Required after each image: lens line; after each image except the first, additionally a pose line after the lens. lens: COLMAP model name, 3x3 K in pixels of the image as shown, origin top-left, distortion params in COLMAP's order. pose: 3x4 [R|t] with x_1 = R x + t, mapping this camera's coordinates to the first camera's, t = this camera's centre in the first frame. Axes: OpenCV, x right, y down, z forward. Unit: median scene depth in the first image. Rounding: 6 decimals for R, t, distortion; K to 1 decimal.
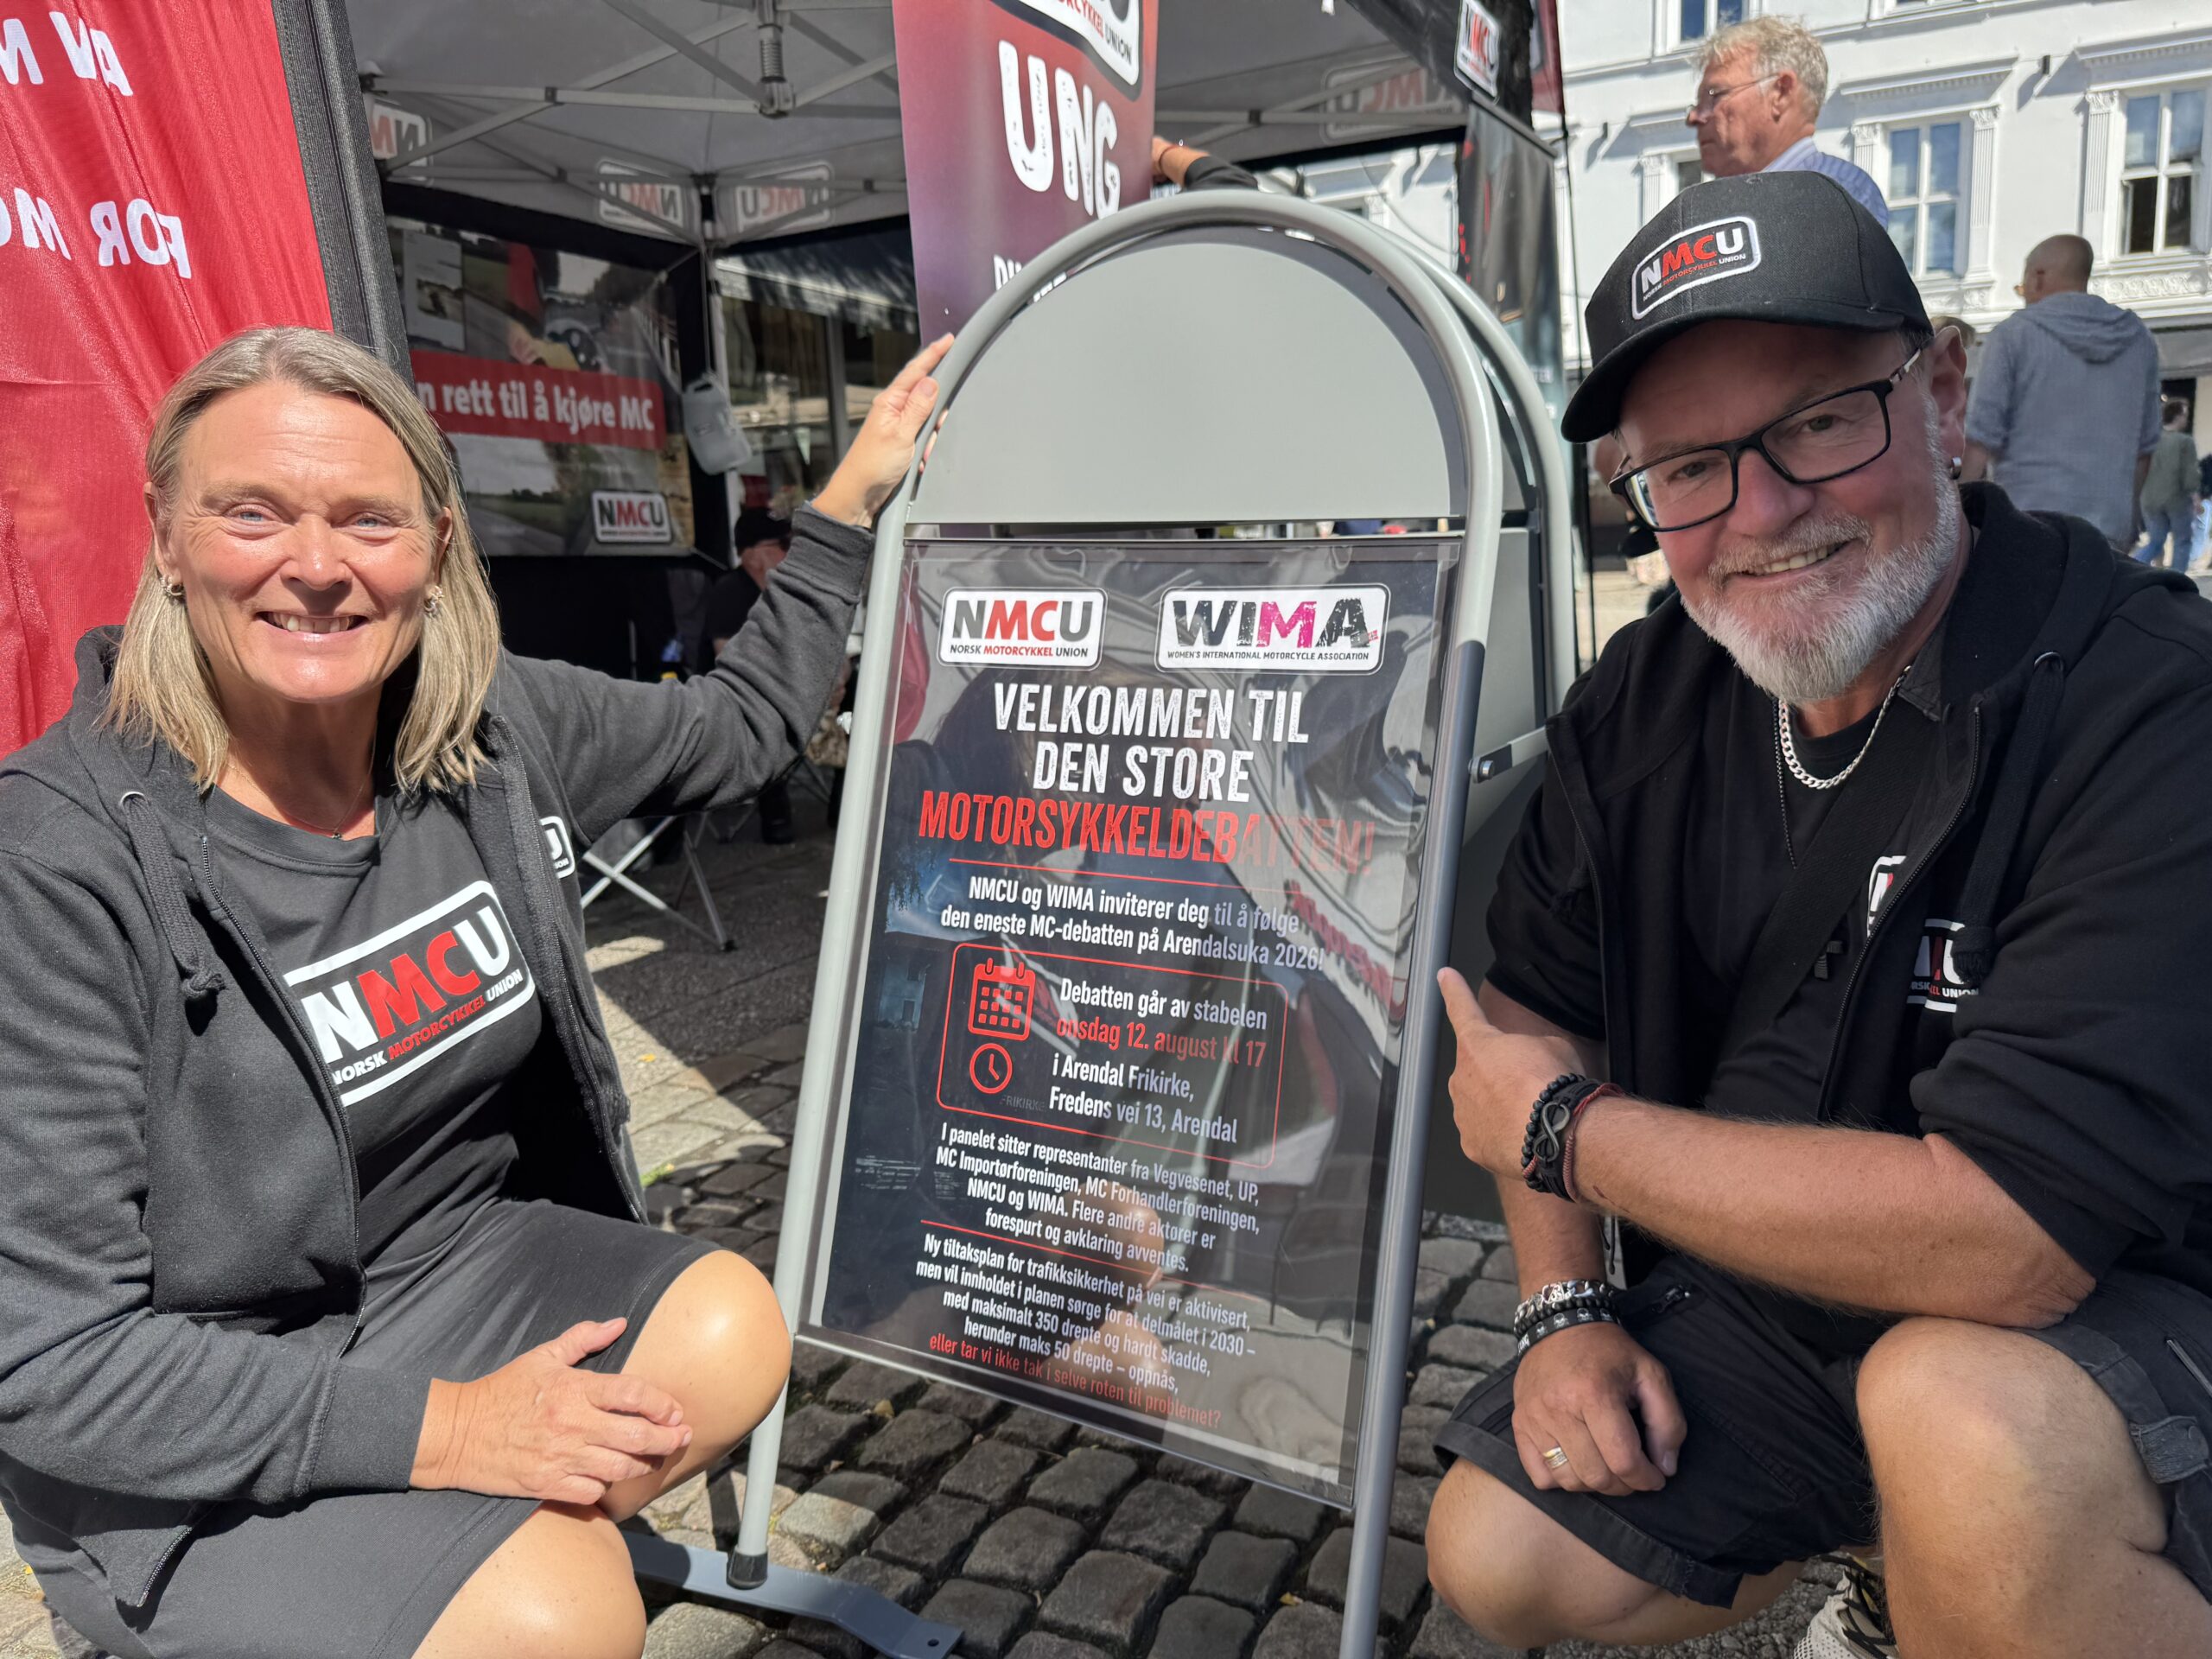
lens RADIAL K [[1570.4, 0, 1099.0], [0, 1570.4, 810.8], [0, 0, 1]] dist [0.018000, -0.029151]
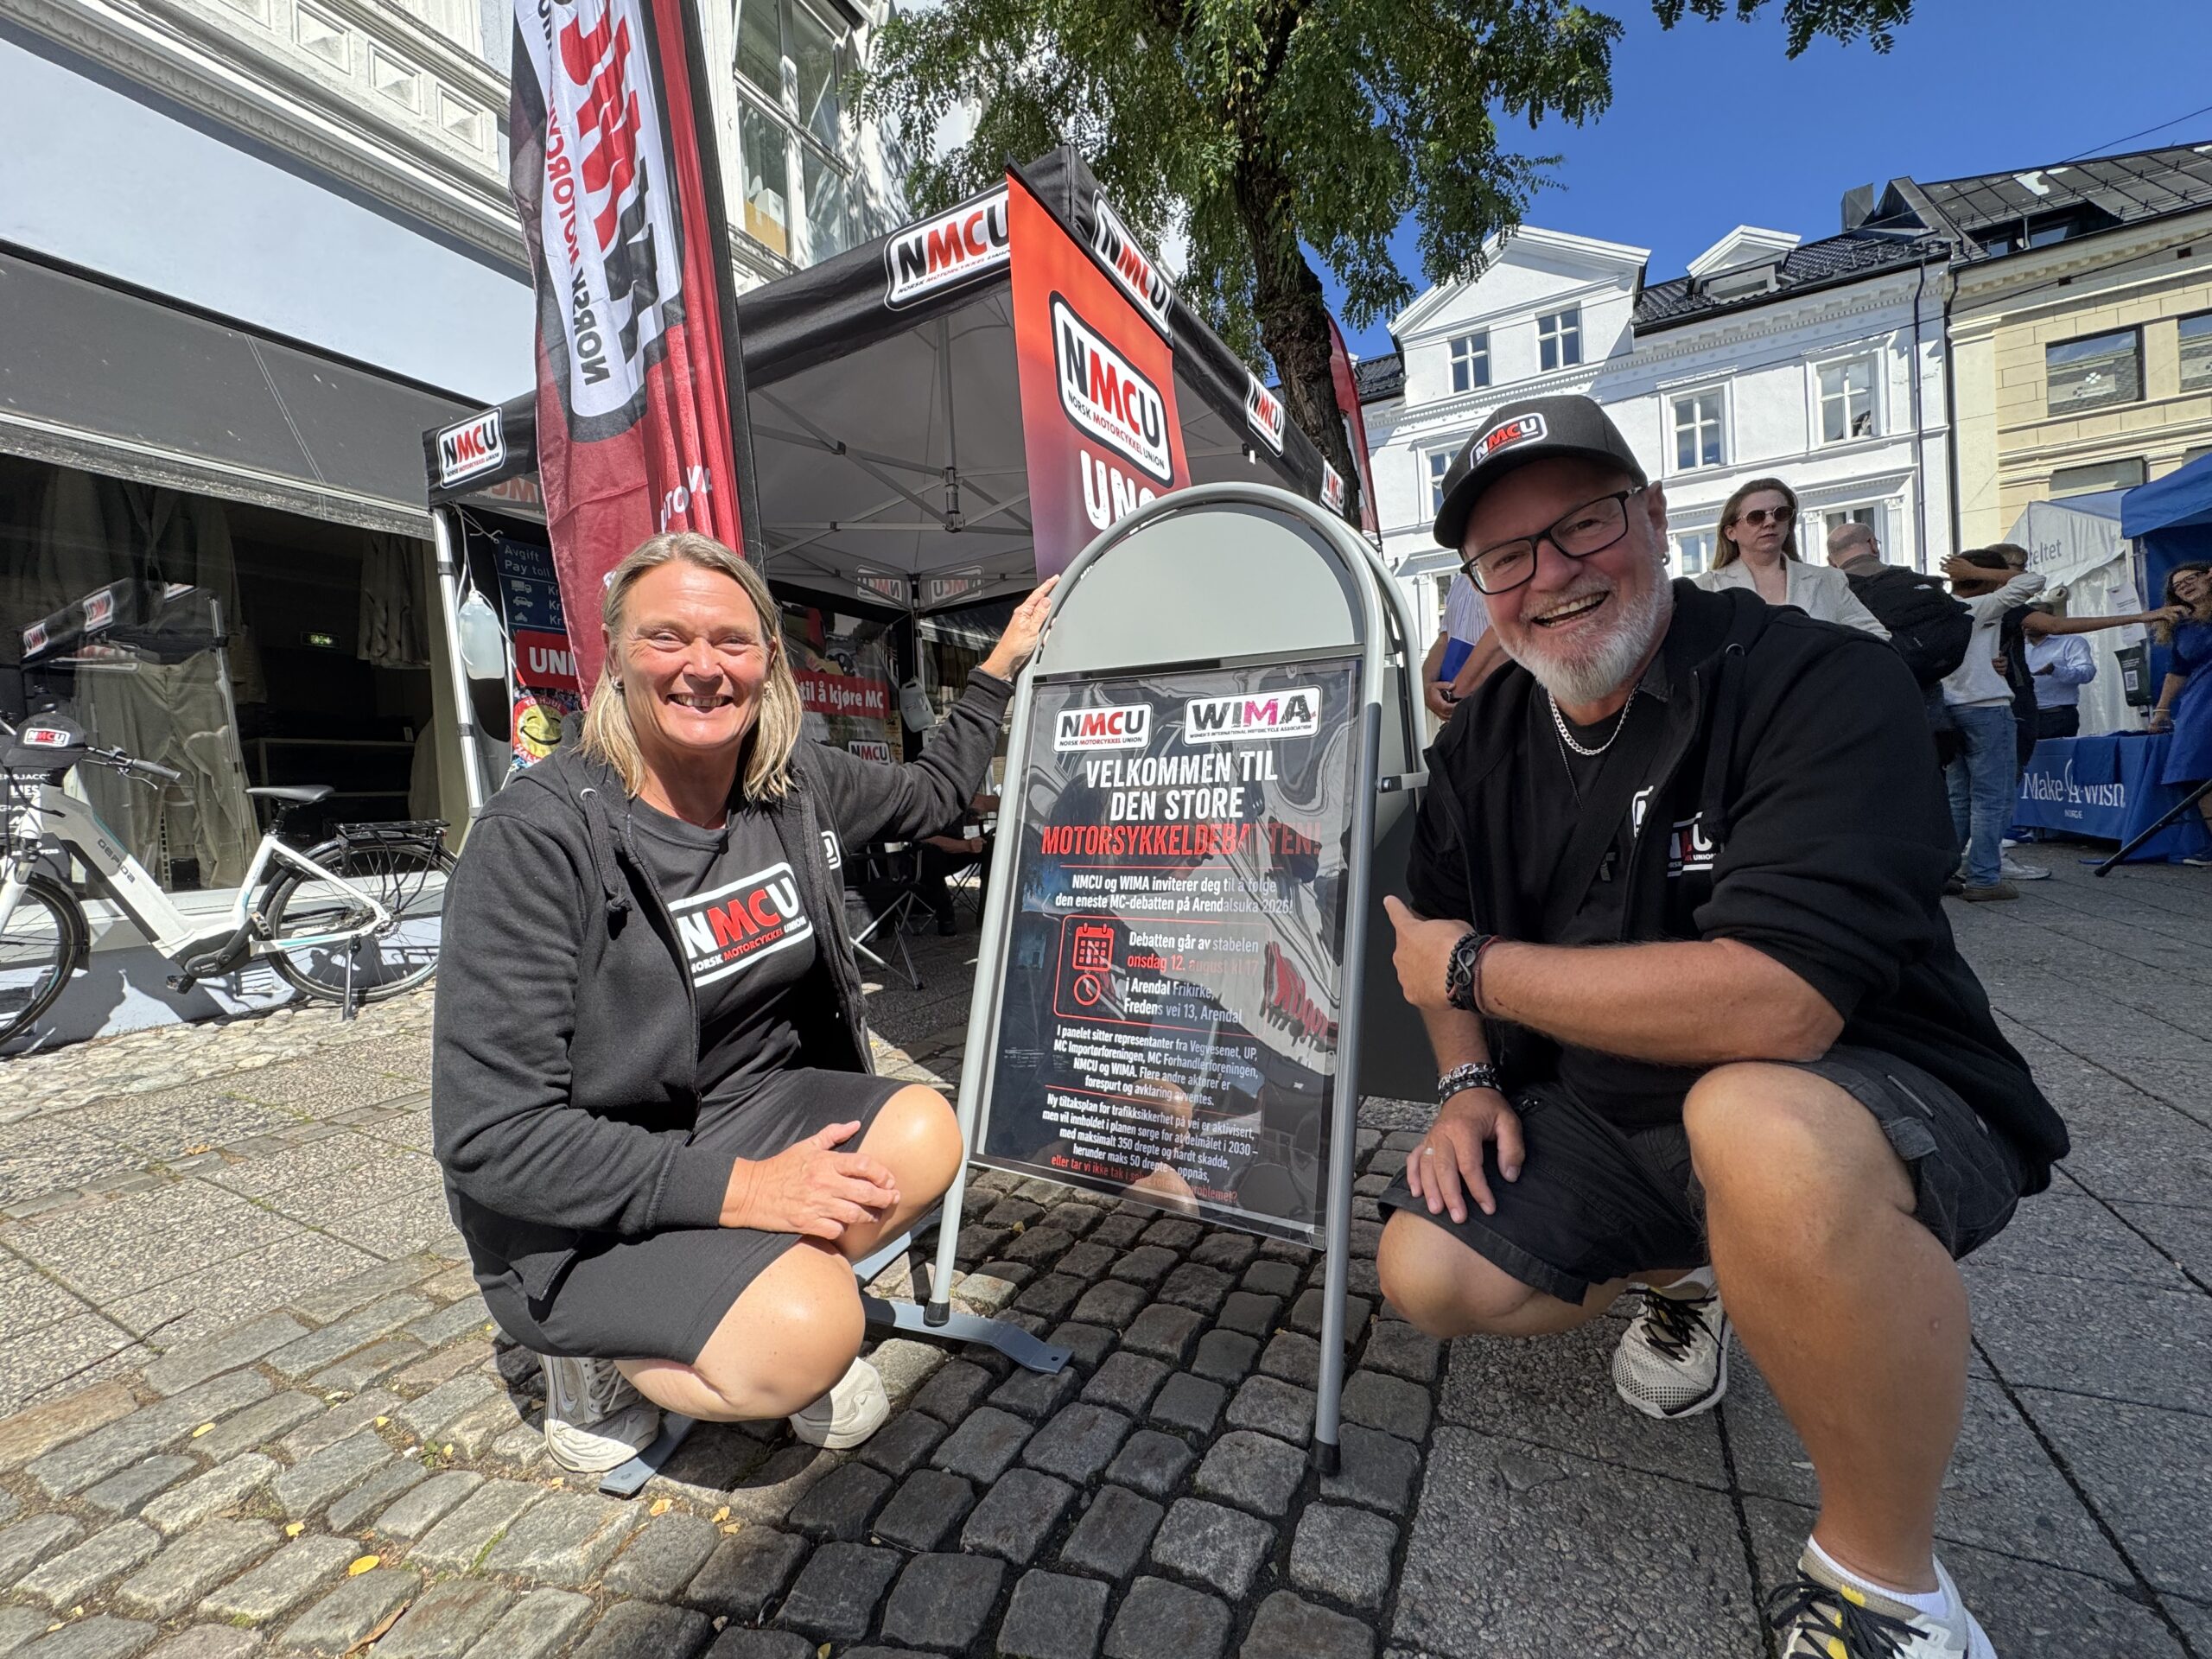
lens RADIAL K [[881.6, 0, 1105.9], [0, 881.6, 823.0], [0, 0, 1]] dist [0.000095, 0.000972]
pose [[0.999647, -0.014791, -0.022075, -0.026206], [0.011756, 0.991208, -0.131788, 0.112482], [0.023830, 0.131482, 0.991032, 0.065747]]
